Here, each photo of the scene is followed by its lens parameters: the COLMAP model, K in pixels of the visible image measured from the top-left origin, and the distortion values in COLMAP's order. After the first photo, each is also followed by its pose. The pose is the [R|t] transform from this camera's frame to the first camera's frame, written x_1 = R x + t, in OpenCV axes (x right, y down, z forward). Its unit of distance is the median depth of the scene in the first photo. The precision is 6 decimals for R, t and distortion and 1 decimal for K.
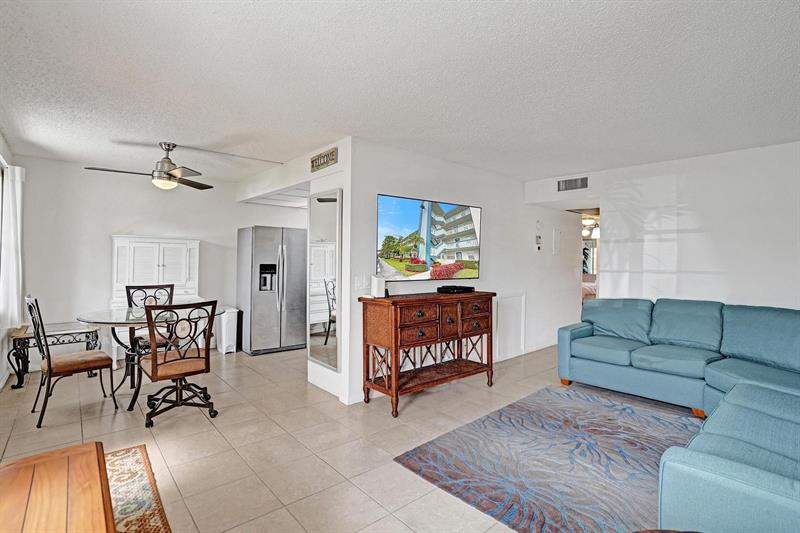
lens RADIAL K [[388.4, 0, 396.5], [0, 388.4, 257.2], [0, 0, 1]] dist [-0.054827, 0.024274]
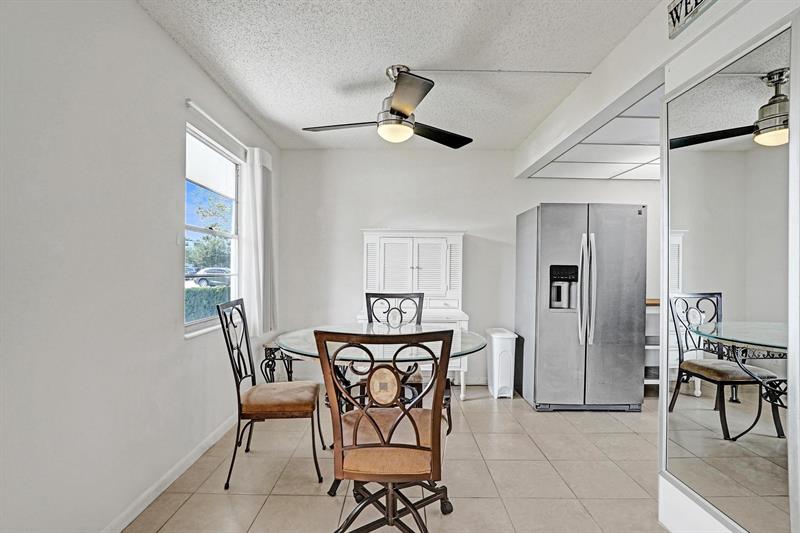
lens RADIAL K [[386.0, 0, 397.4], [0, 386.0, 266.8], [0, 0, 1]] dist [-0.053279, 0.024255]
pose [[0.754032, -0.009229, -0.656773, -0.176652], [0.001737, 0.999926, -0.012058, 0.035267], [0.656835, 0.007951, 0.753992, 0.491651]]
